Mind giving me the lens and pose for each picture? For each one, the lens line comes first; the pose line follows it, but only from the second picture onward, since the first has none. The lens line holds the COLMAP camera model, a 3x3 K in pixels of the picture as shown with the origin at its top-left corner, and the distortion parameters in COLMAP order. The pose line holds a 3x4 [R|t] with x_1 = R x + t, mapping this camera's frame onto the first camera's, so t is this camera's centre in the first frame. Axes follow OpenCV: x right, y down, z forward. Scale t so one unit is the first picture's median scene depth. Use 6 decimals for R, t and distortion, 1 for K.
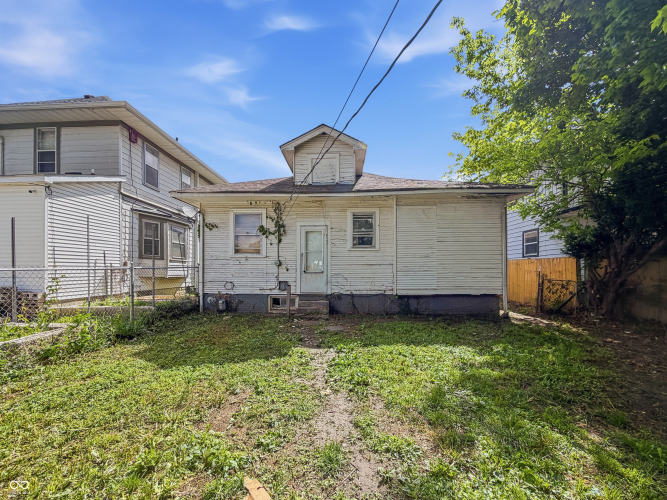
lens RADIAL K [[272.3, 0, 326.3], [0, 272.3, 270.9], [0, 0, 1]] dist [-0.002345, 0.001645]
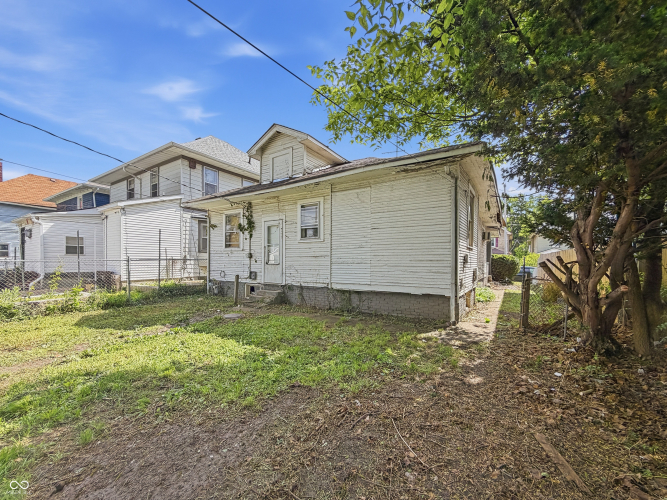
lens RADIAL K [[272.3, 0, 343.1], [0, 272.3, 263.6], [0, 0, 1]] dist [-0.002345, 0.001645]
pose [[0.865791, 0.008891, -0.500327, 0.730619], [-0.005436, 0.999950, 0.008362, -0.006344], [0.500376, -0.004520, 0.865796, 0.208751]]
